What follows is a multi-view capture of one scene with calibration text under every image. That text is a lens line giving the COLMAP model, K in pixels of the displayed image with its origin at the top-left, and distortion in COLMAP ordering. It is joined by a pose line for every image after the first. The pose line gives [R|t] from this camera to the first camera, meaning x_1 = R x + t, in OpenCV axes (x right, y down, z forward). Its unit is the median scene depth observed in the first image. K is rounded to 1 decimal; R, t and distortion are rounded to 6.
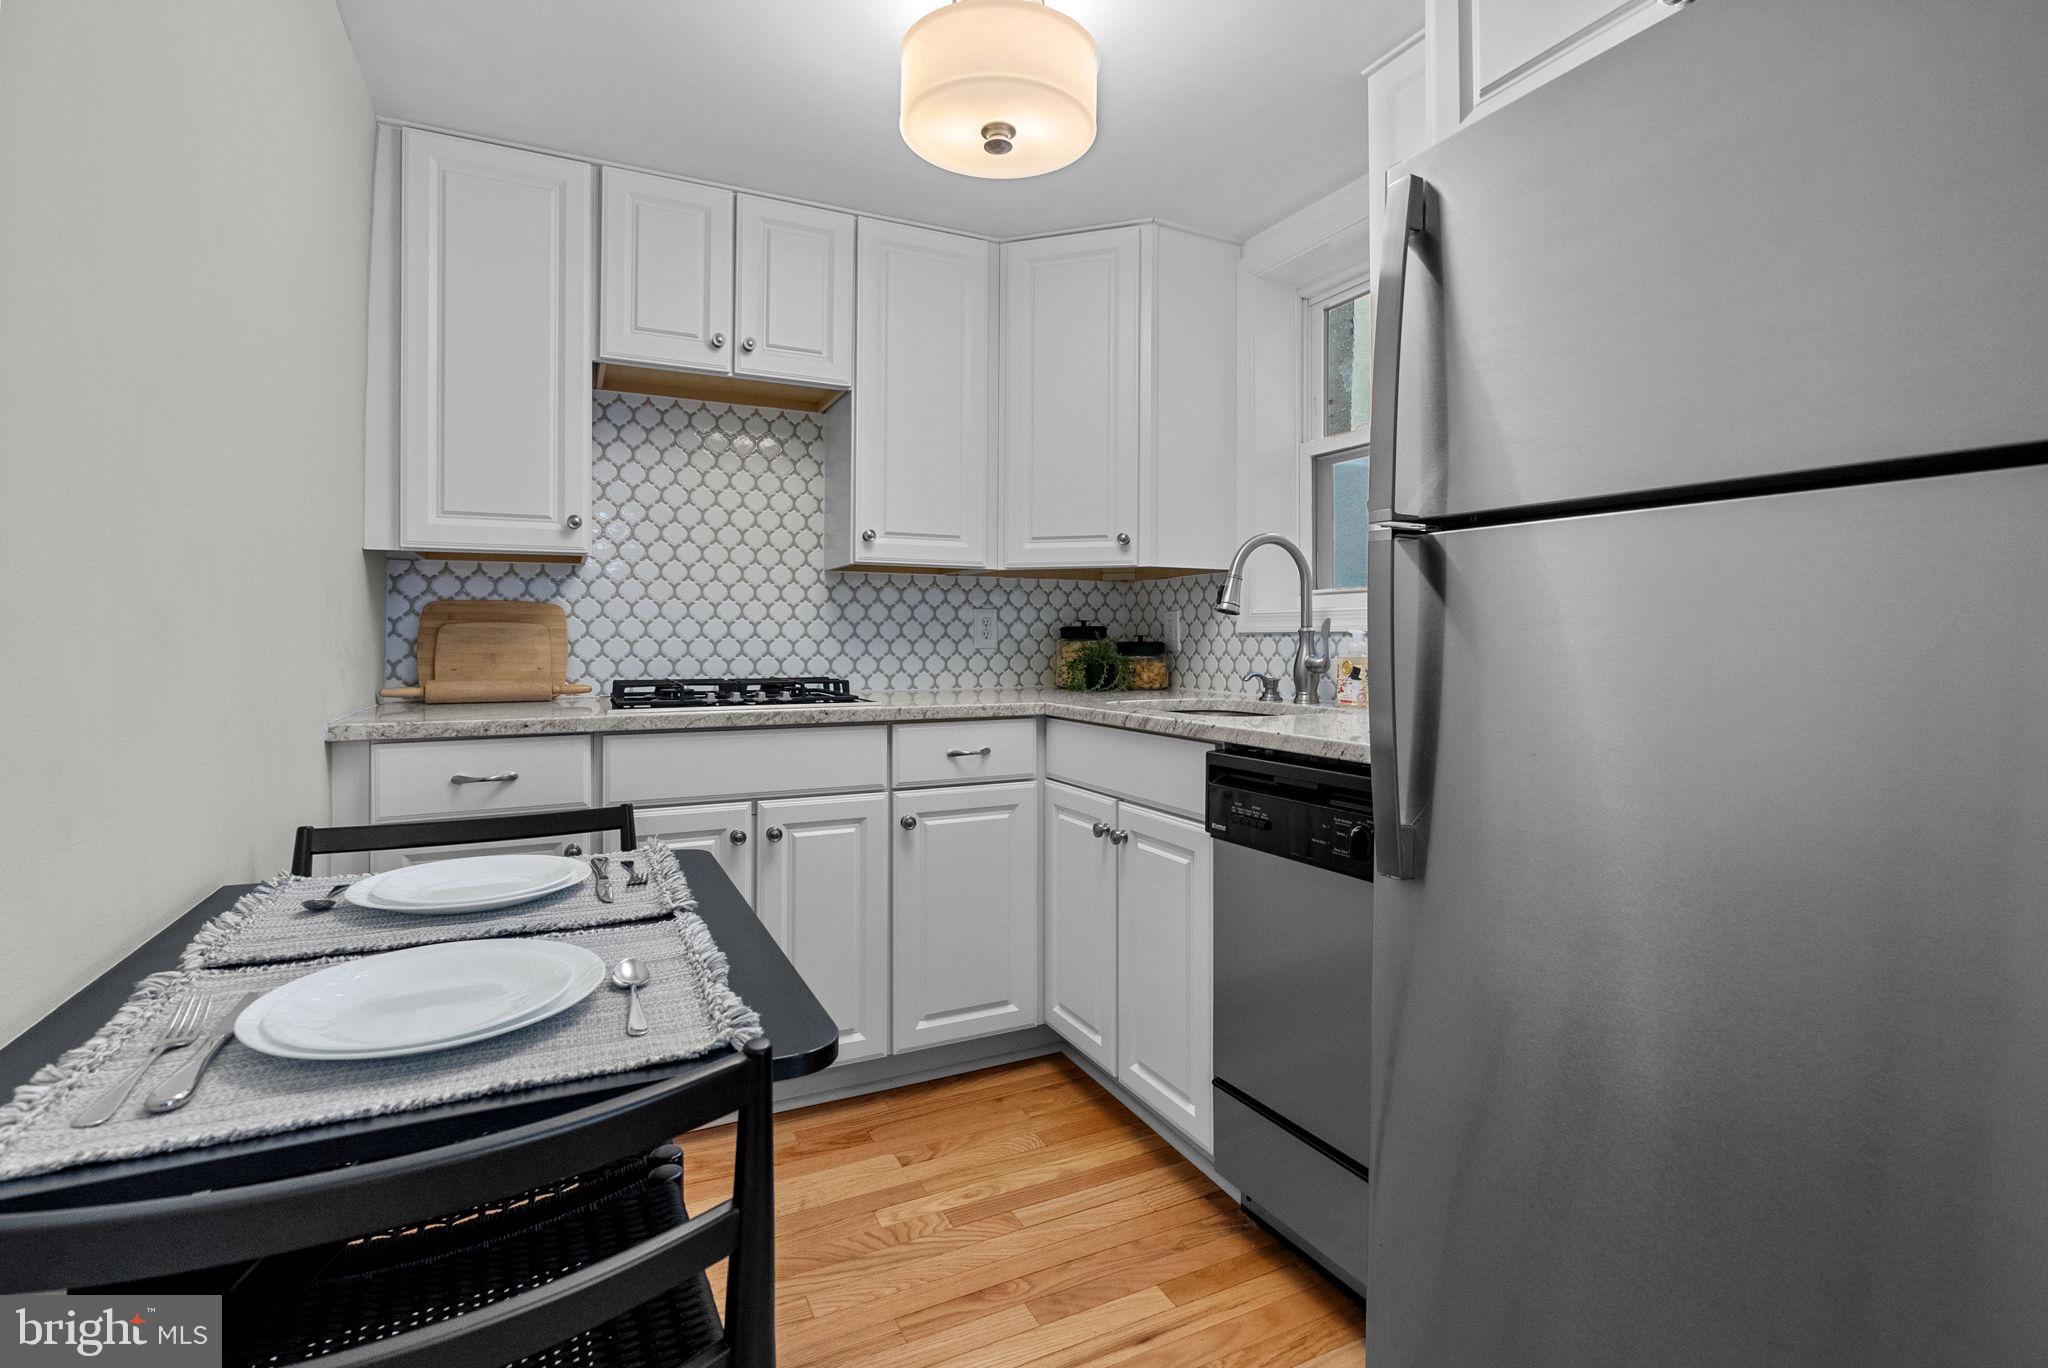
lens RADIAL K [[962.6, 0, 1027.0], [0, 962.6, 629.7], [0, 0, 1]] dist [-0.015102, 0.005106]
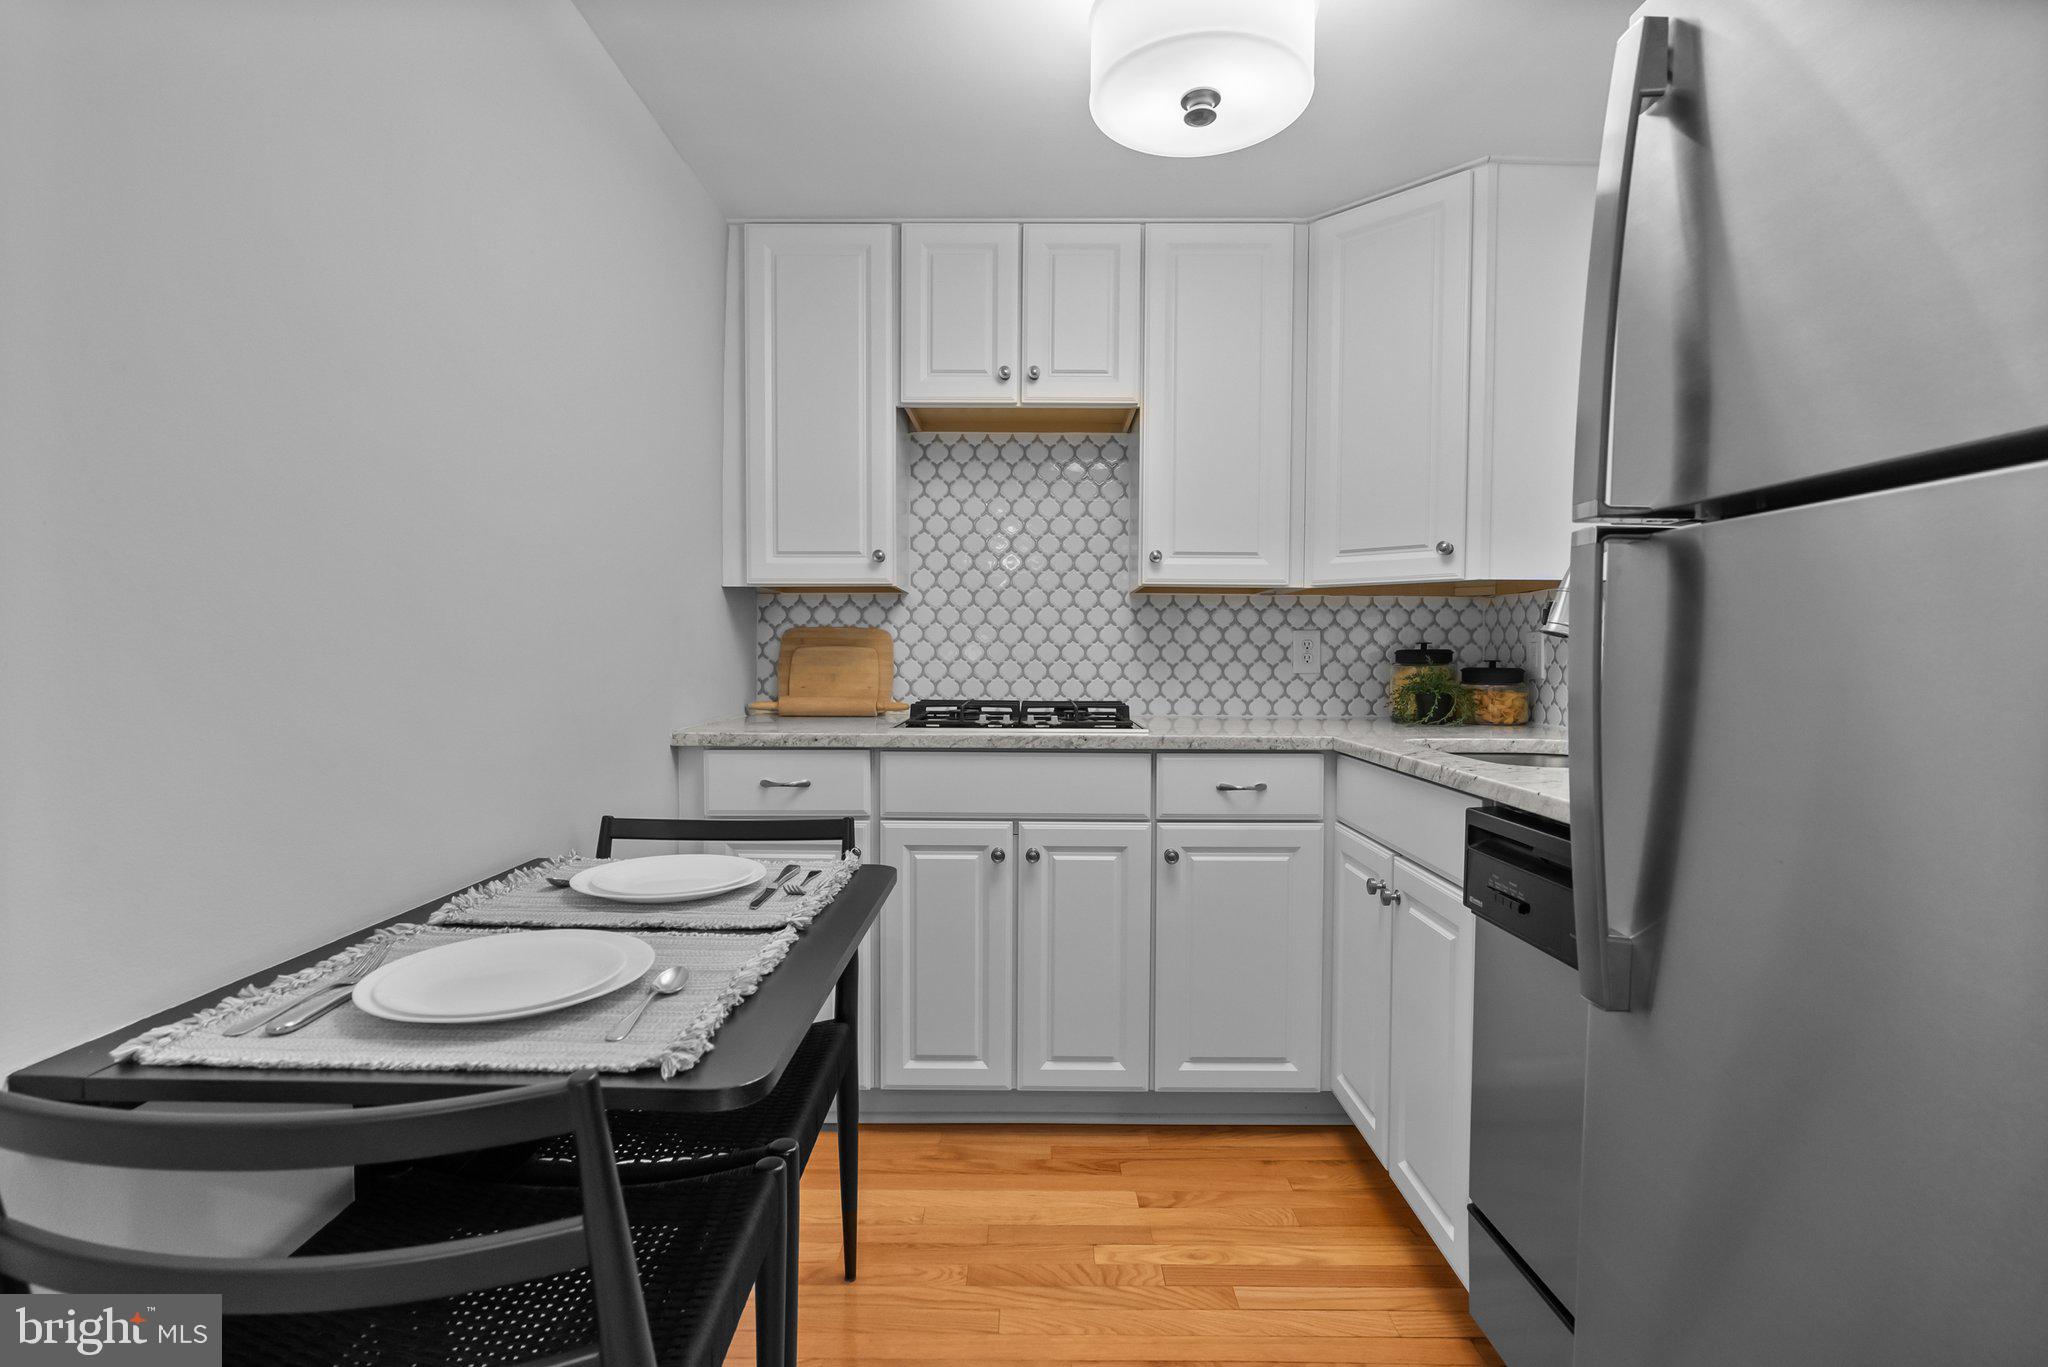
lens RADIAL K [[954.3, 0, 1015.1], [0, 954.3, 679.9], [0, 0, 1]] dist [-0.013695, 0.005915]
pose [[0.892425, 0.015488, -0.450930, 0.169119], [0.000187, 0.999398, 0.034695, -0.008150], [0.451196, -0.031047, 0.891885, 0.089898]]
